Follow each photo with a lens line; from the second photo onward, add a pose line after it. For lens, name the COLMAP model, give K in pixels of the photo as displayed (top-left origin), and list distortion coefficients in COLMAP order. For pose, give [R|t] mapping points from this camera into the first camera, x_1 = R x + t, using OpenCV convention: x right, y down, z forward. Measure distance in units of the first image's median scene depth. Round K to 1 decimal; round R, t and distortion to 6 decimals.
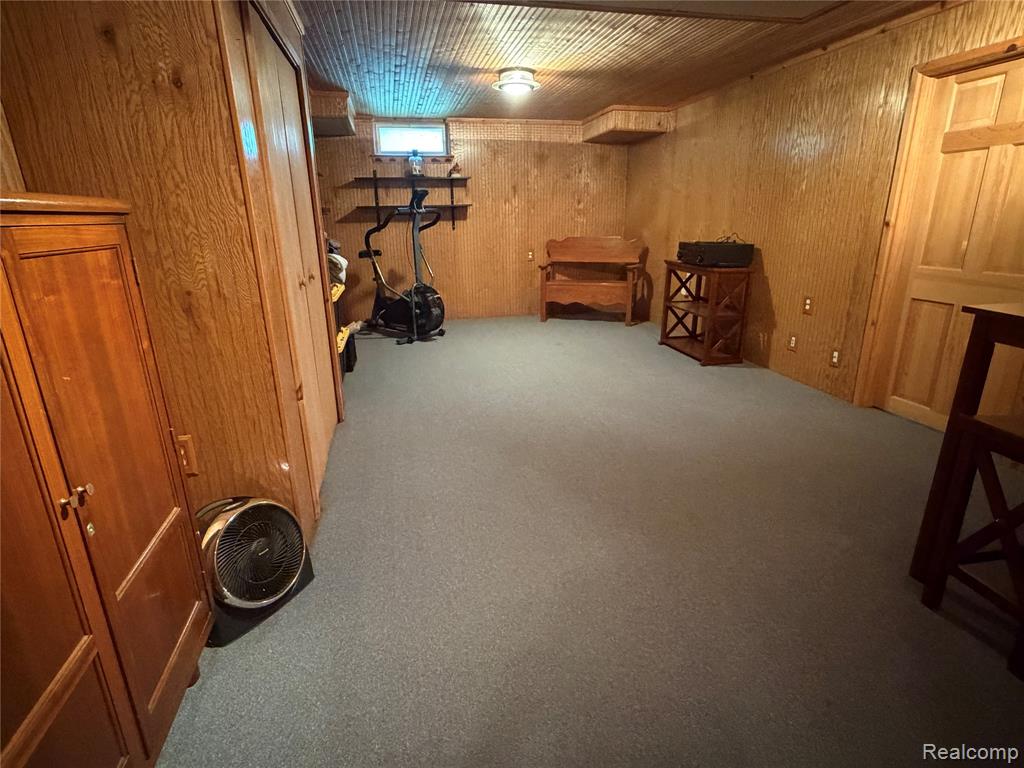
lens RADIAL K [[540.4, 0, 514.7], [0, 540.4, 384.1], [0, 0, 1]] dist [-0.001469, 0.000279]
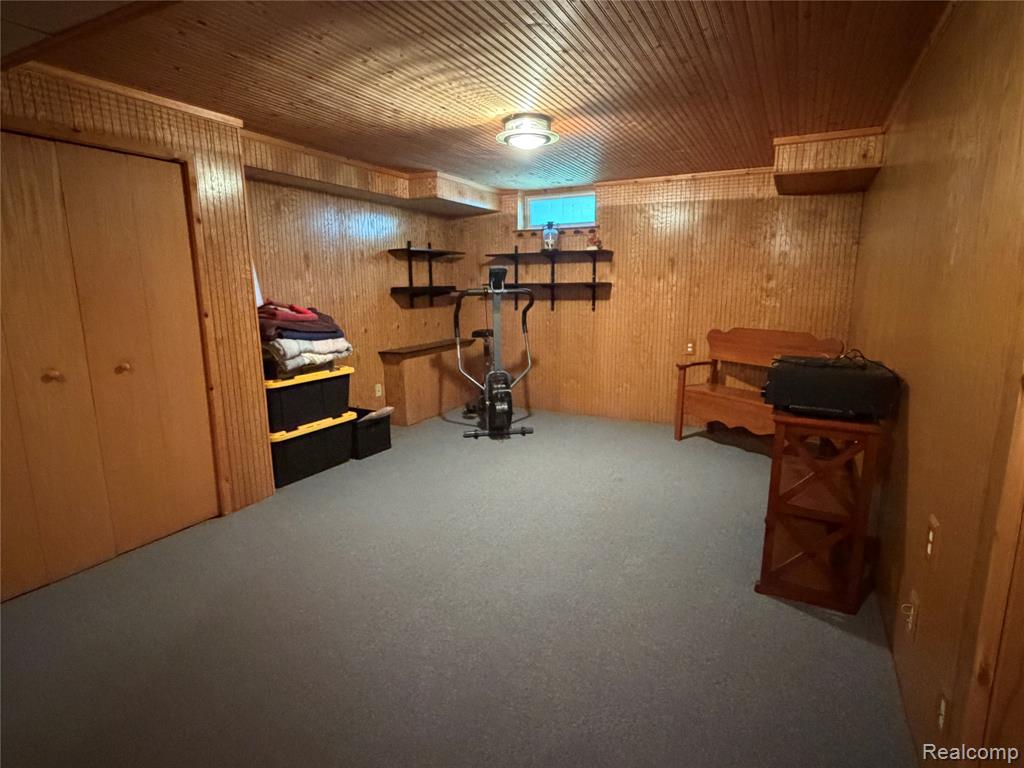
lens RADIAL K [[540.4, 0, 514.9], [0, 540.4, 385.6], [0, 0, 1]] dist [-0.001469, 0.000279]
pose [[0.774074, 0.124098, -0.620813, 0.350157], [-0.195479, 0.979536, -0.047933, -0.117588], [0.602160, 0.158460, 0.782492, 0.314836]]
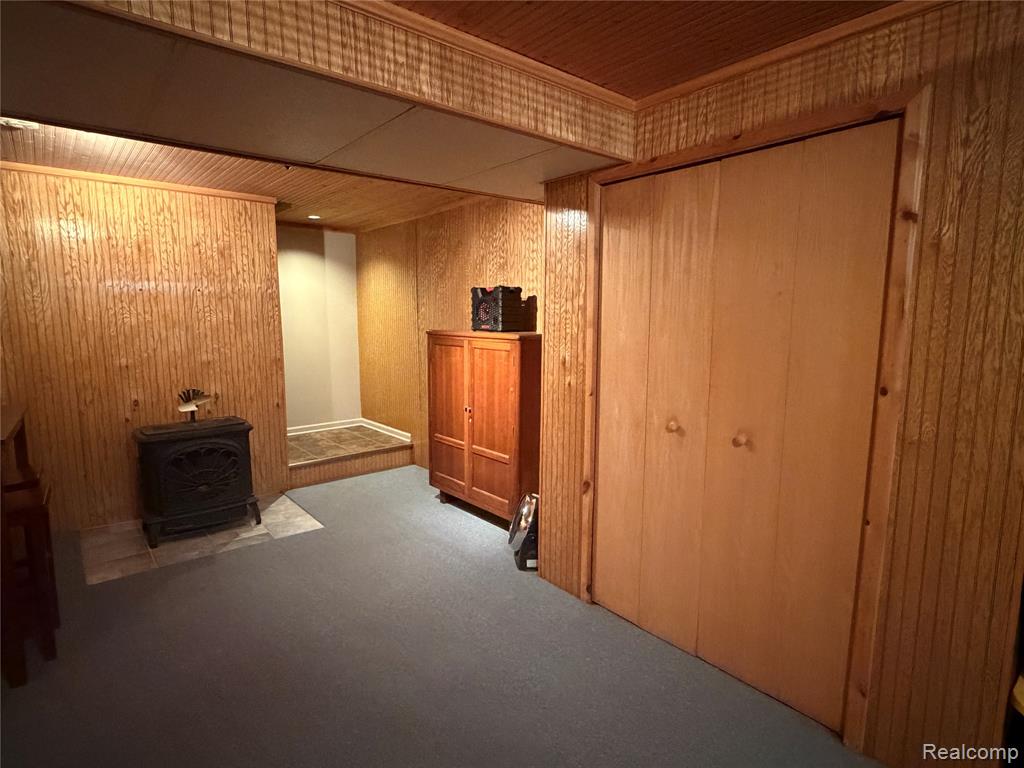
lens RADIAL K [[540.4, 0, 511.0], [0, 540.4, 384.8], [0, 0, 1]] dist [-0.001469, 0.000279]
pose [[-0.886213, 0.072711, -0.457536, 0.071524], [-0.130727, 0.908223, 0.397544, -0.244258], [0.444451, 0.412121, -0.795374, 0.682894]]
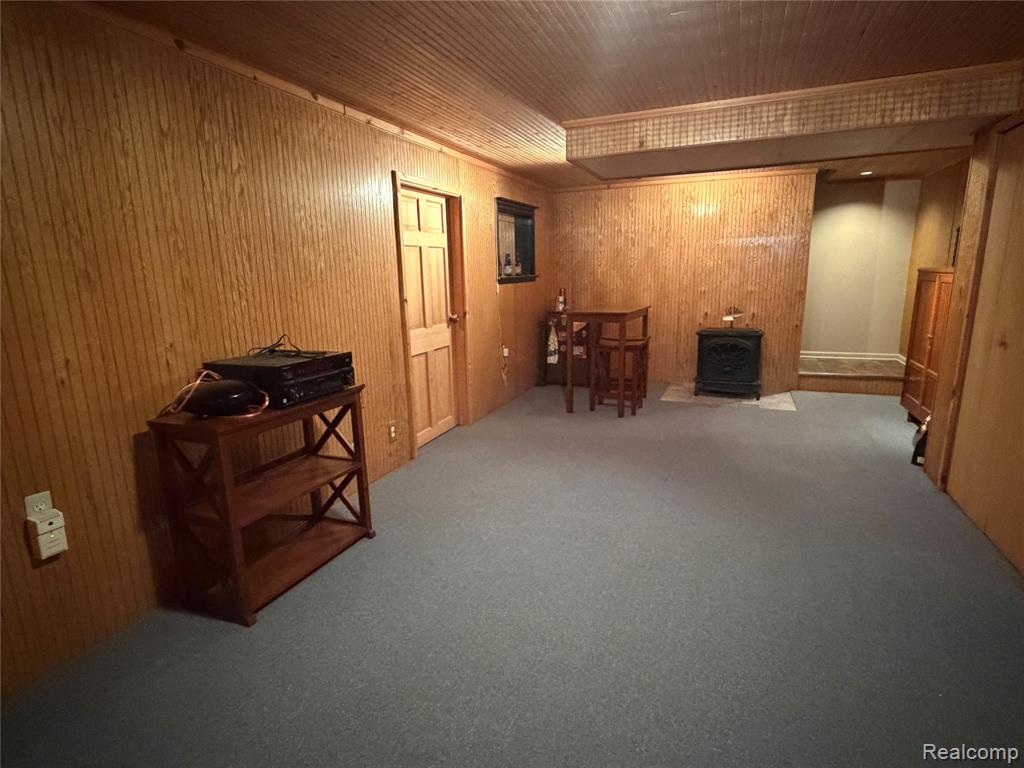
lens RADIAL K [[540.4, 0, 511.6], [0, 540.4, 385.8], [0, 0, 1]] dist [-0.001469, 0.000279]
pose [[-0.817630, -0.090451, 0.568595, -0.089337], [0.204990, 0.877131, 0.434304, -0.312819], [-0.538016, 0.471656, -0.698627, 0.937596]]
